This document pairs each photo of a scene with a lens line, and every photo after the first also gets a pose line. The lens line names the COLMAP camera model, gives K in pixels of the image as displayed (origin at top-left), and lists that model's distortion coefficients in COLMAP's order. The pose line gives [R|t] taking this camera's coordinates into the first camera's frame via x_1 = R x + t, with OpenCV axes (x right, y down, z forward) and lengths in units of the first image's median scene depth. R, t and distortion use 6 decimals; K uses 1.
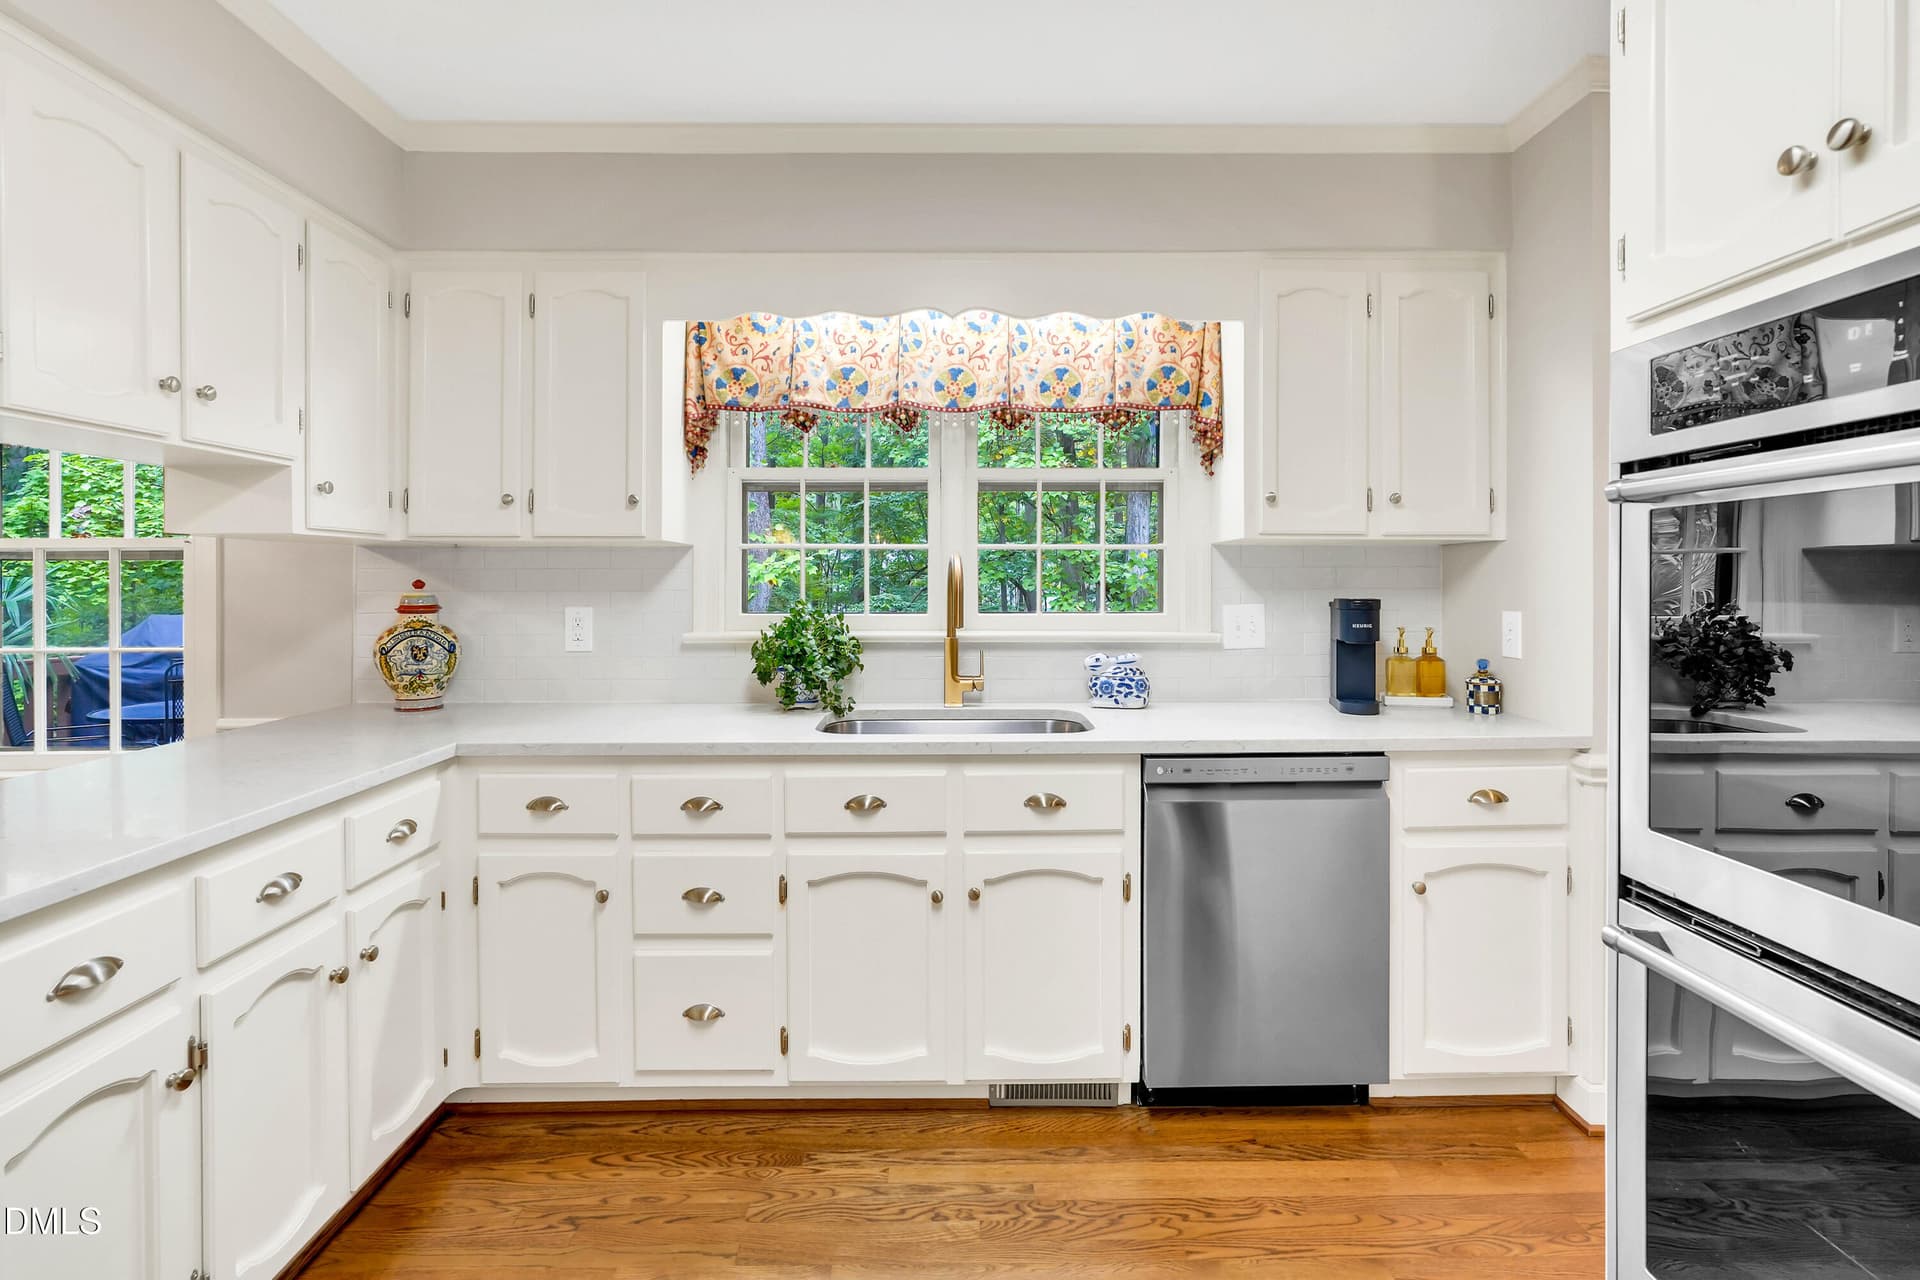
lens RADIAL K [[879.6, 0, 982.7], [0, 879.6, 578.6], [0, 0, 1]] dist [-0.010088, 0.002708]
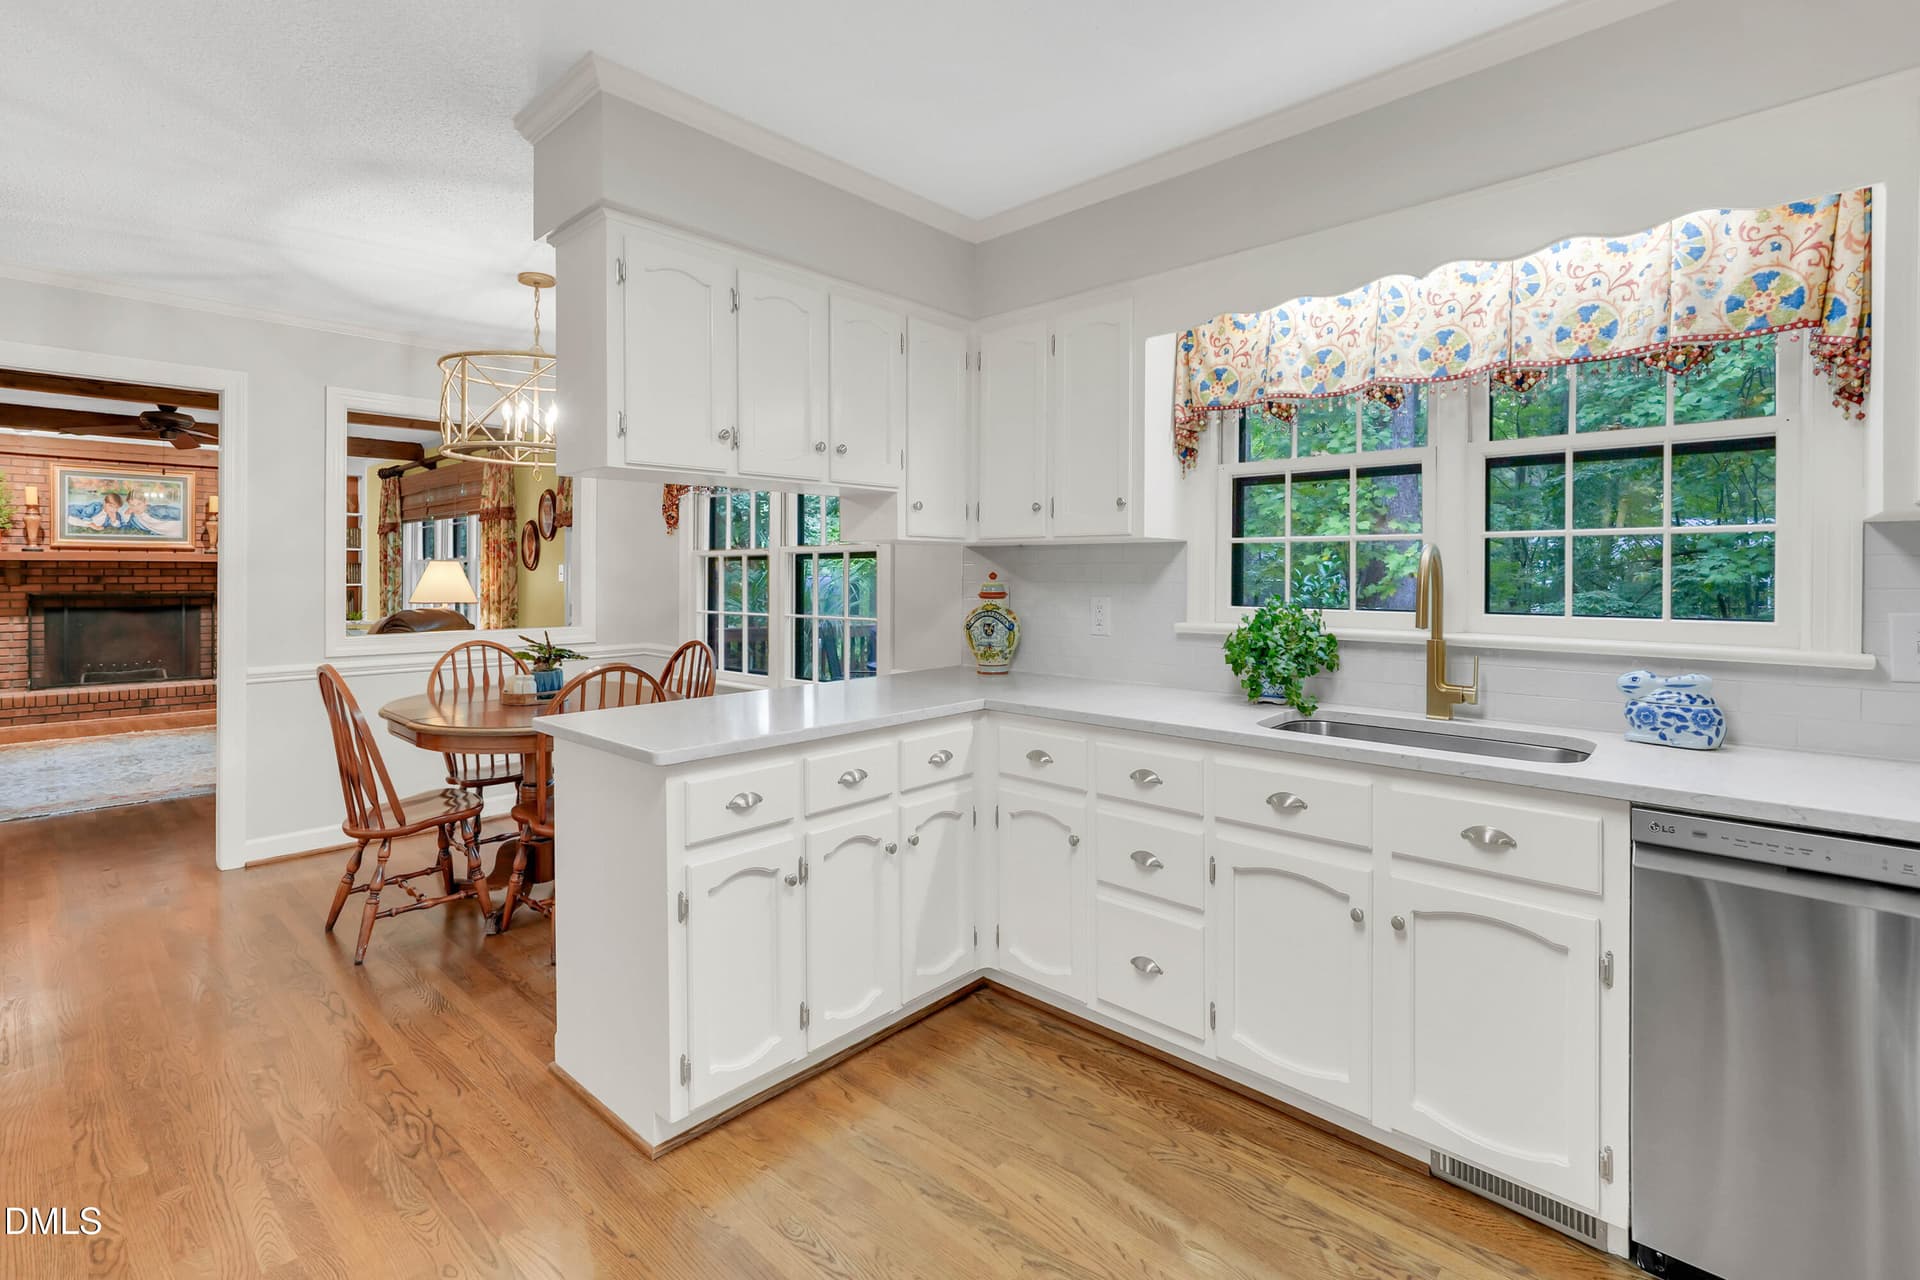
lens RADIAL K [[889.0, 0, 892.1], [0, 889.0, 574.9], [0, 0, 1]] dist [-0.007228, -0.000555]
pose [[0.684321, 0.003736, -0.729172, 0.248494], [-0.000803, 0.999990, 0.004370, -0.000982], [0.729181, -0.002405, 0.684317, 0.002515]]
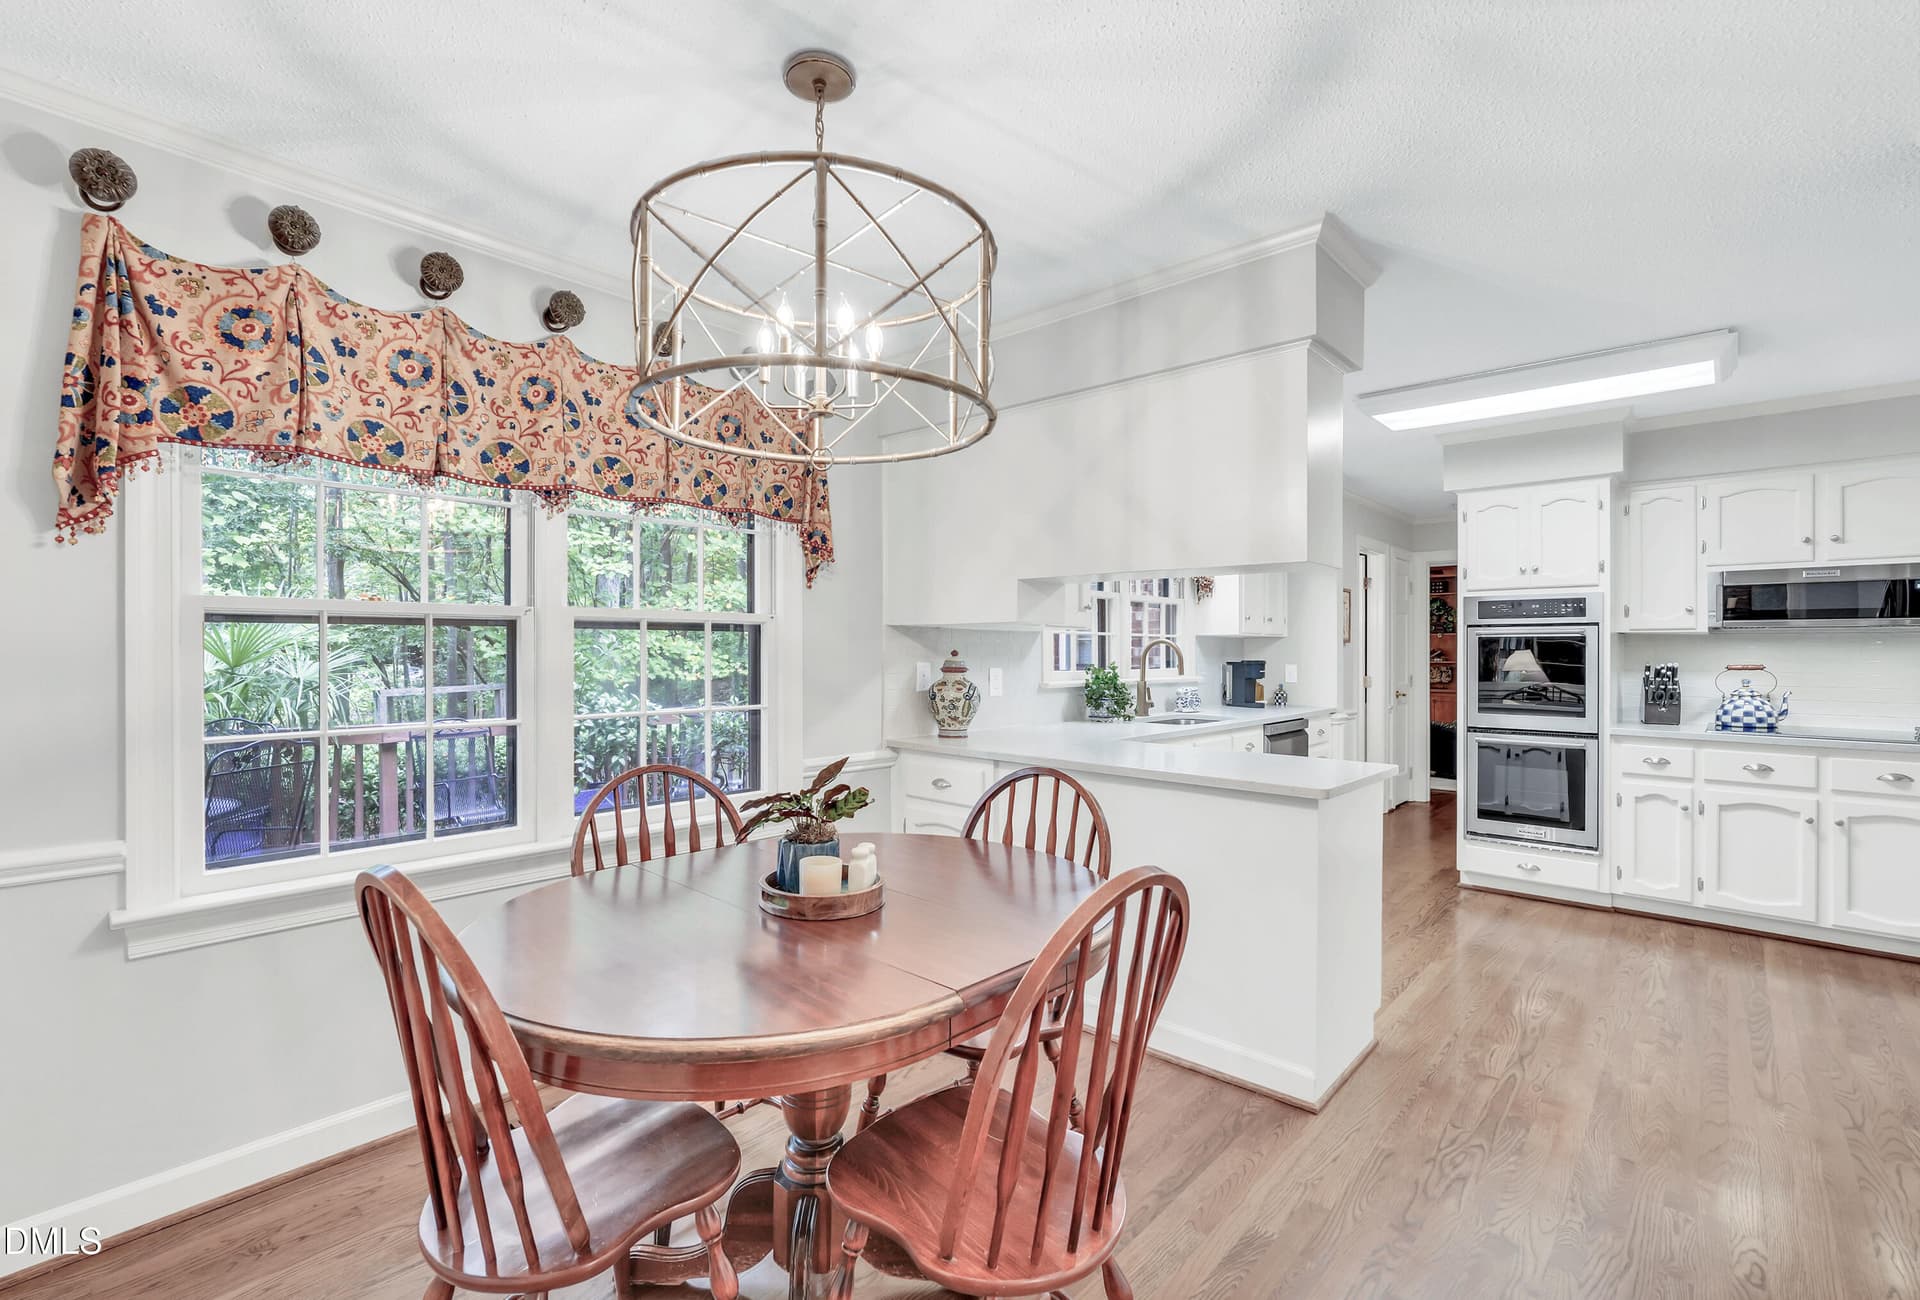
lens RADIAL K [[839.7, 0, 953.7], [0, 839.7, 642.2], [0, 0, 1]] dist [-0.010413, 0.001012]
pose [[0.687900, 0.013213, 0.725685, -1.710133], [-0.000150, 0.999837, -0.018063, 0.013883], [-0.725805, 0.012317, 0.687790, 0.016267]]
